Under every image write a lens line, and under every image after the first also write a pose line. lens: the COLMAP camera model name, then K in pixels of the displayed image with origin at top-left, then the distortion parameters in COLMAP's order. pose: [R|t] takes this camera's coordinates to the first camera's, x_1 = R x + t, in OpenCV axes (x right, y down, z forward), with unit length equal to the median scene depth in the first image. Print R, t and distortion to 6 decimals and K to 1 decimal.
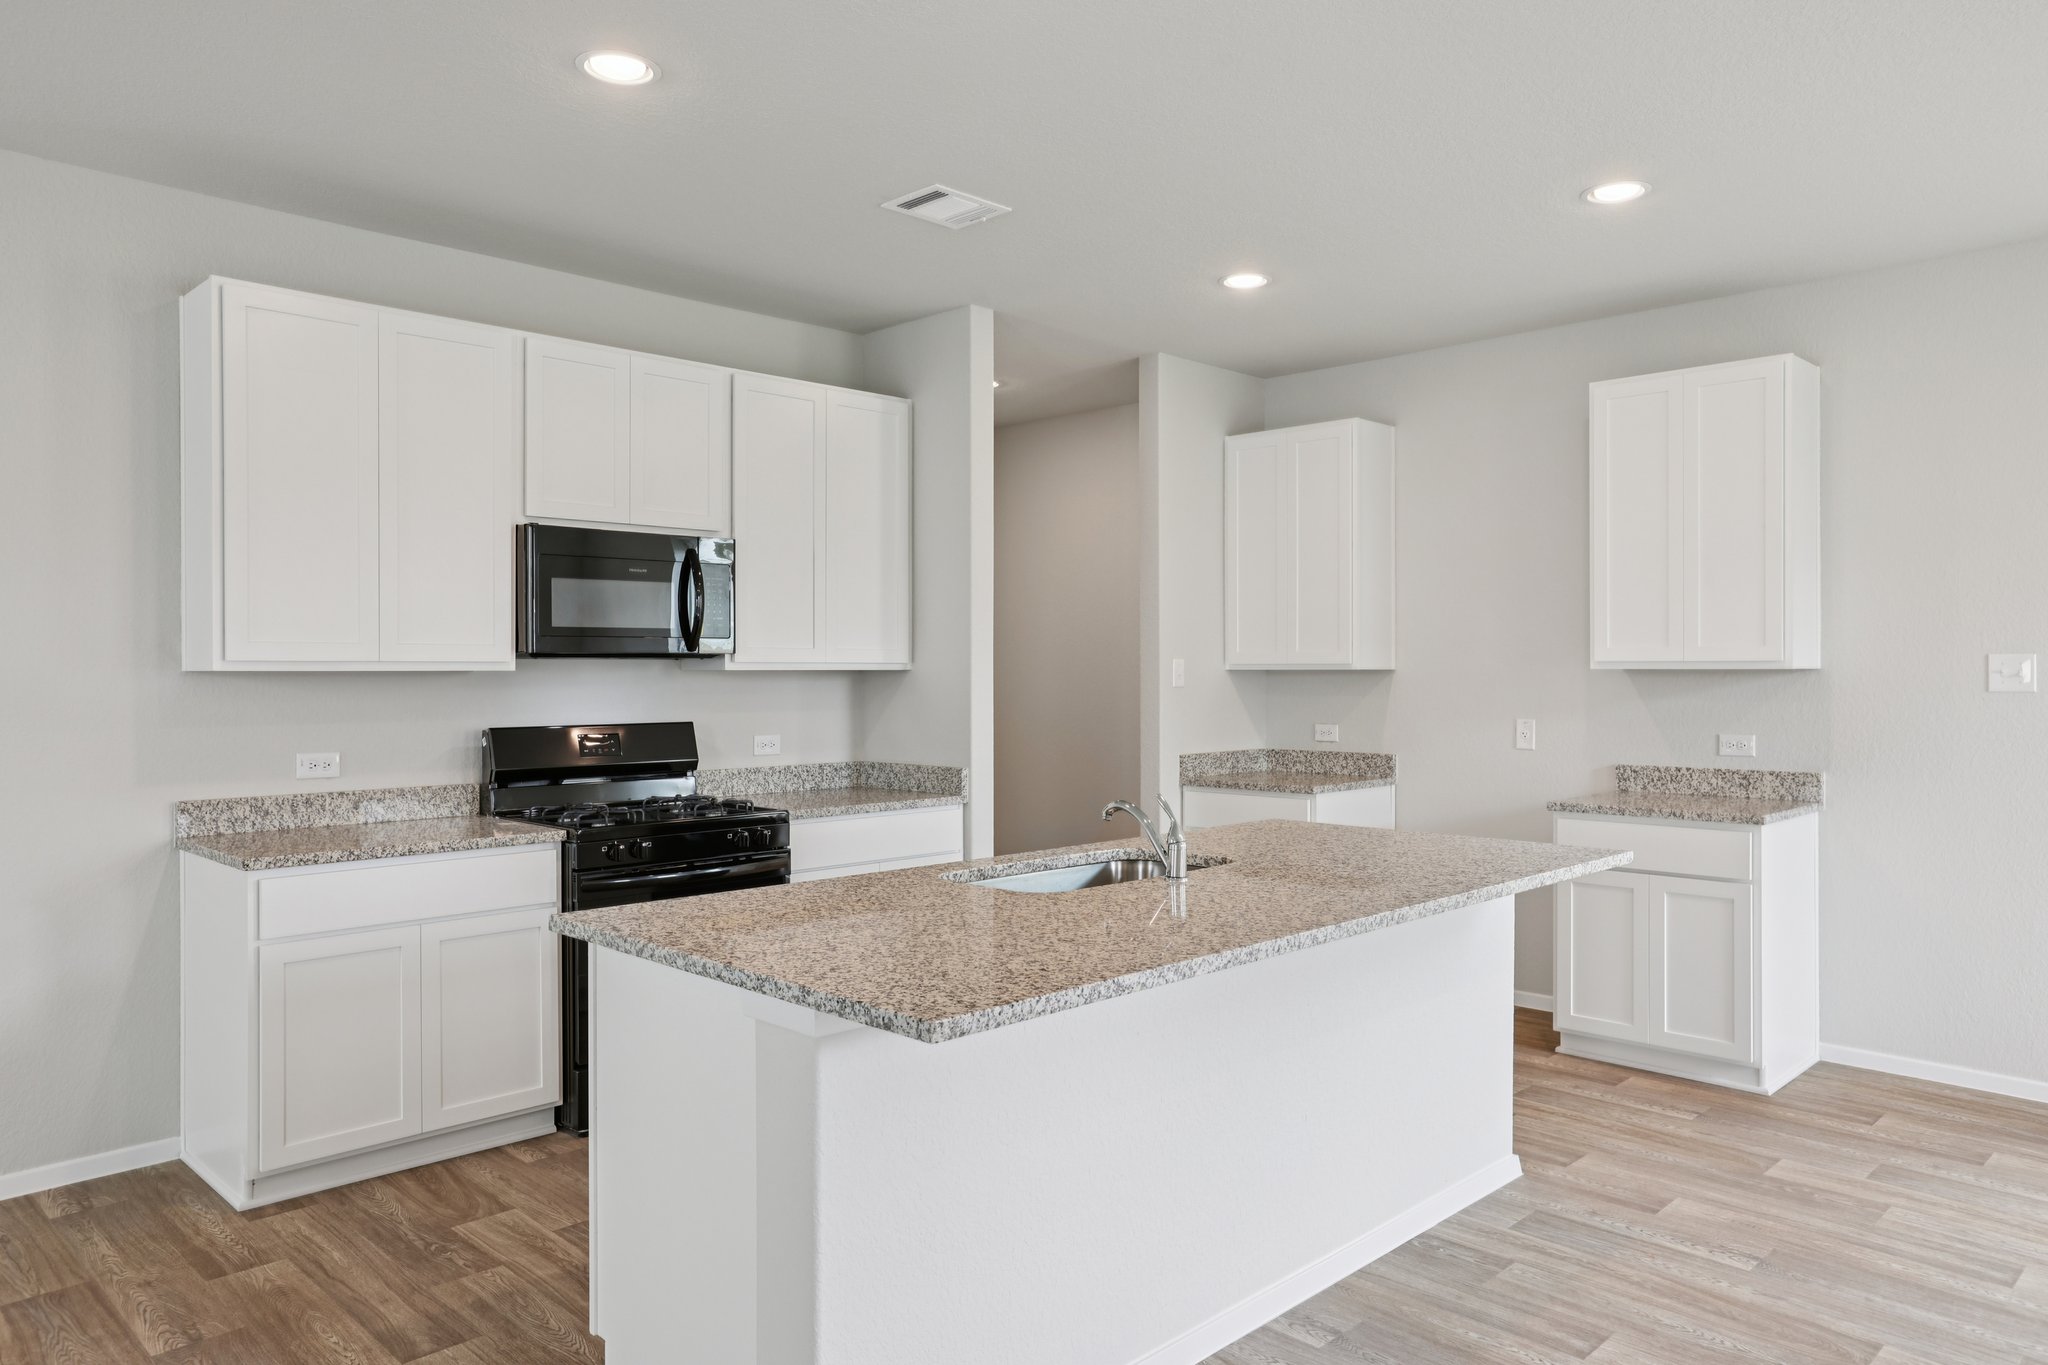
lens RADIAL K [[1358.8, 0, 1033.5], [0, 1358.8, 686.7], [0, 0, 1]] dist [-0.003340, 0.013212]
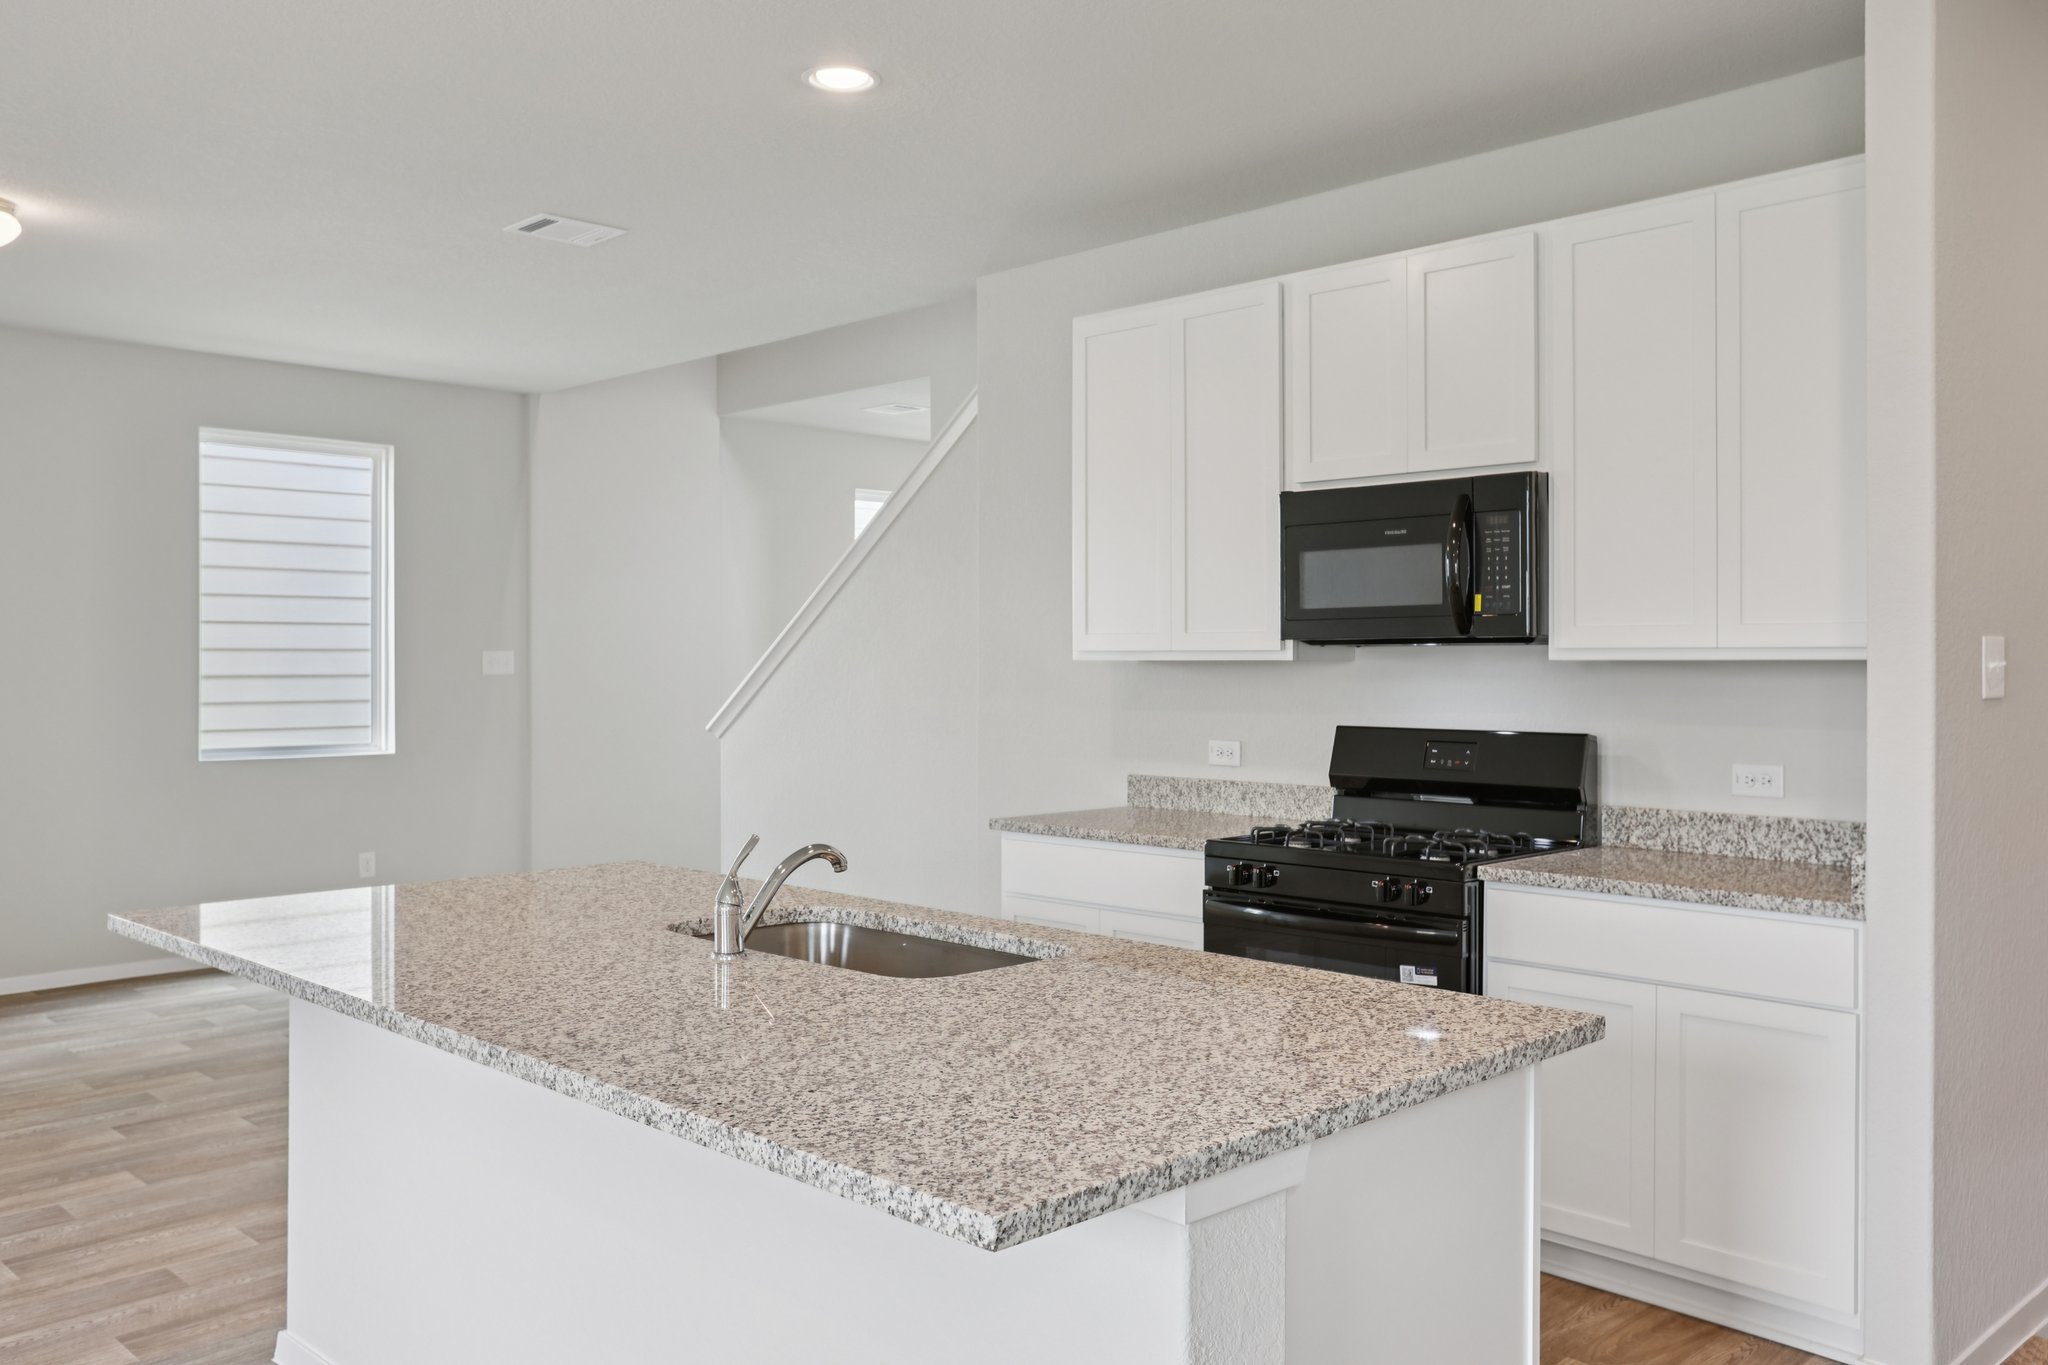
lens RADIAL K [[1768.0, 0, 1026.0], [0, 1768.0, 677.6], [0, 0, 1]] dist [0.012826, -0.002121]
pose [[-0.017824, 0.011778, -0.999772, 0.745493], [-0.012323, 0.999852, 0.011999, -0.011525], [0.999765, 0.012534, -0.017676, 0.826042]]
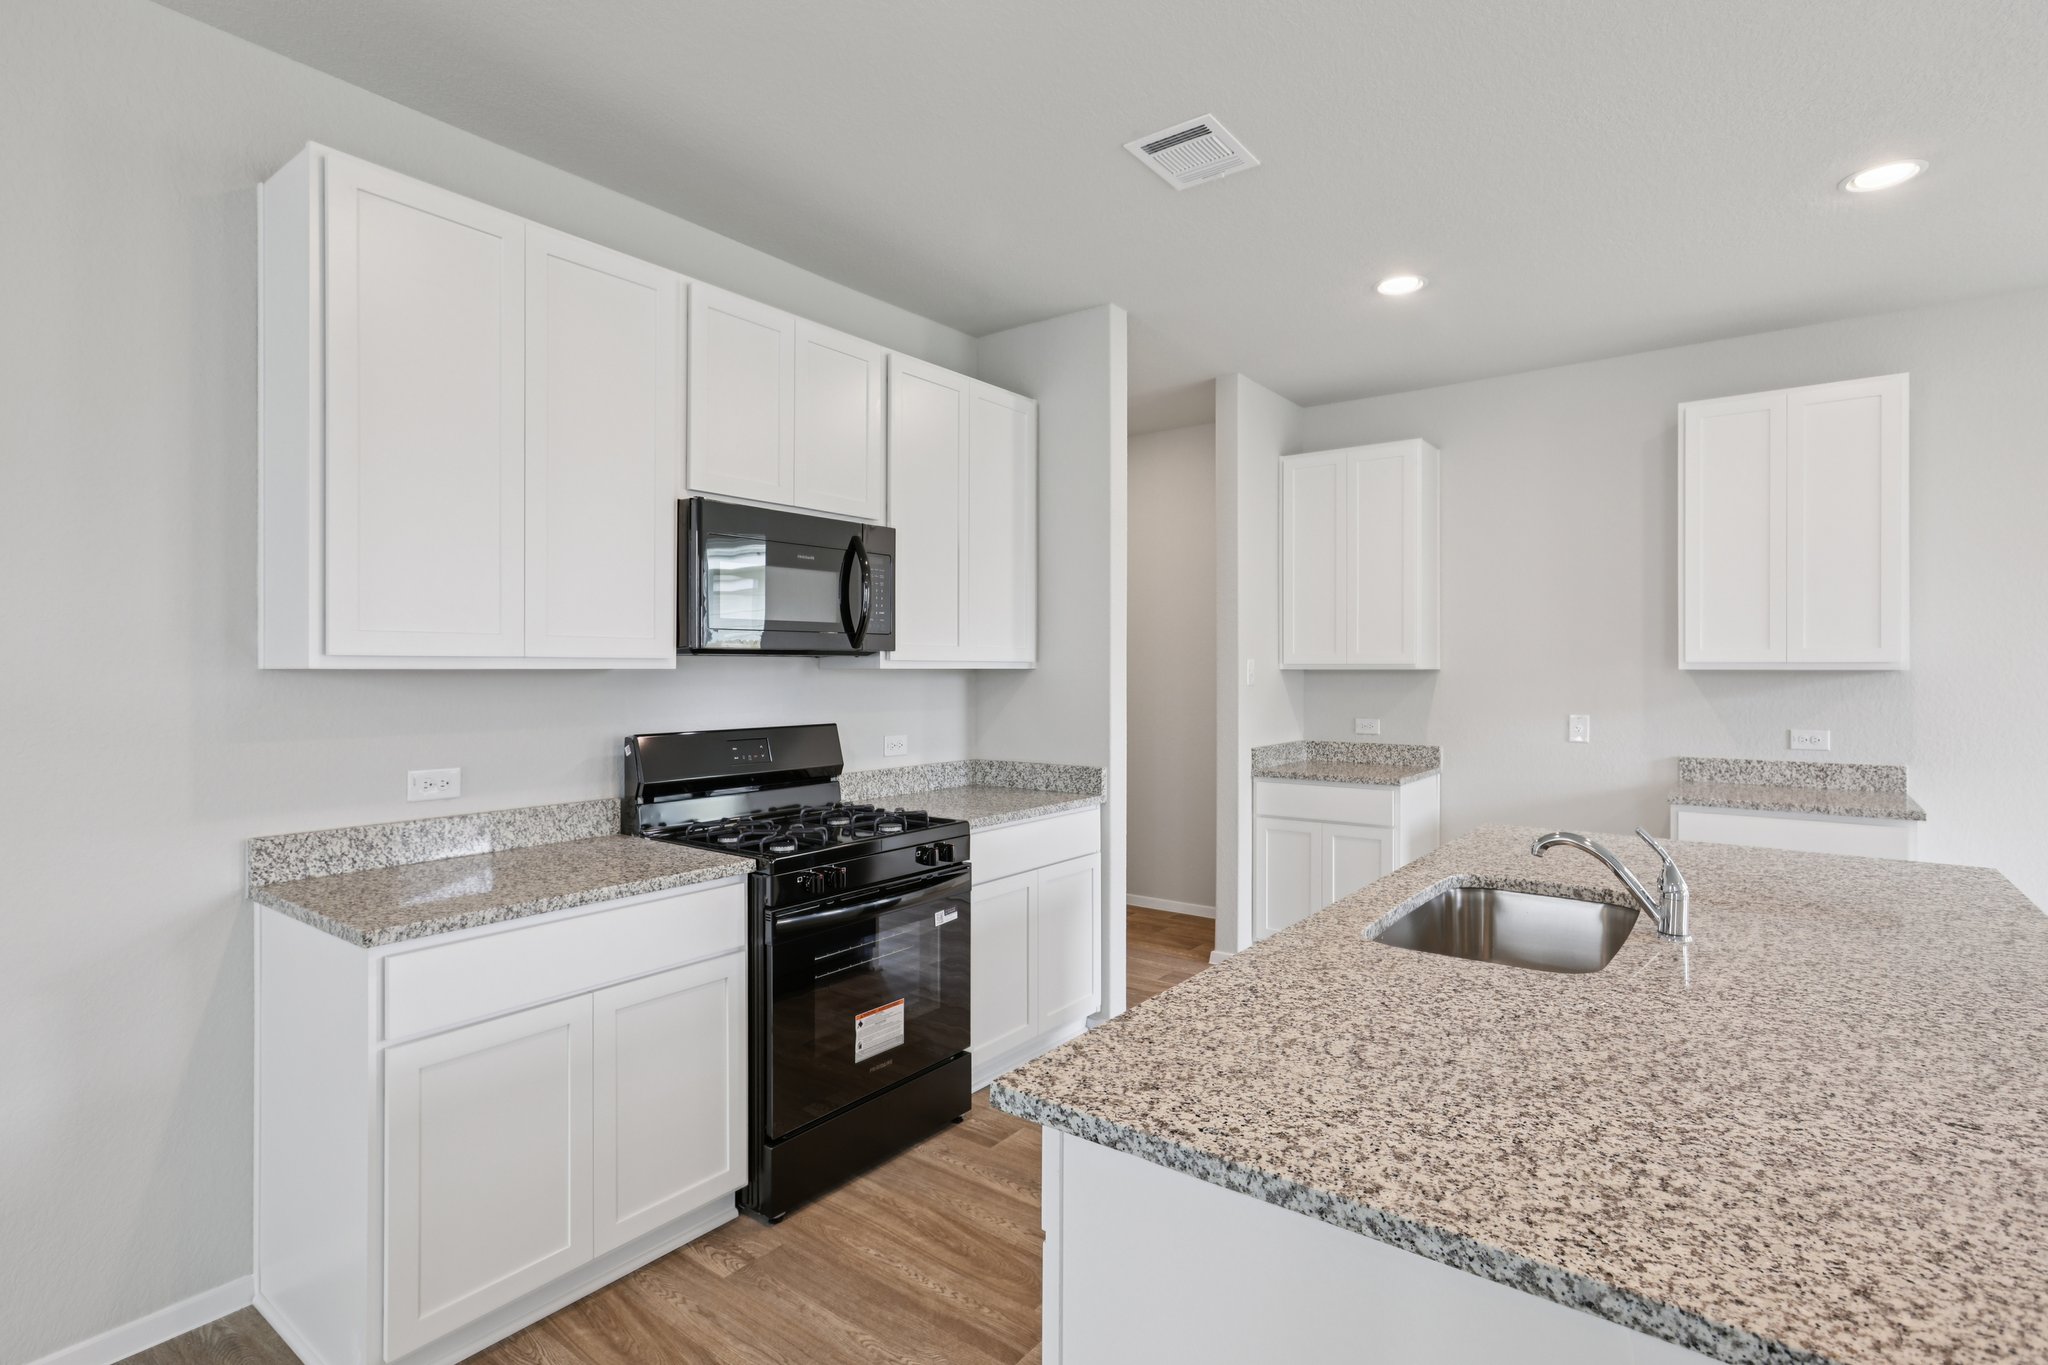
lens RADIAL K [[994.8, 0, 1035.3], [0, 994.8, 673.1], [0, 0, 1]] dist [0.004129, -0.001907]
pose [[0.990481, 0.001669, 0.137638, -0.236772], [-0.000552, 0.999967, -0.008158, -0.004064], [-0.137647, 0.008004, 0.990449, 0.335703]]
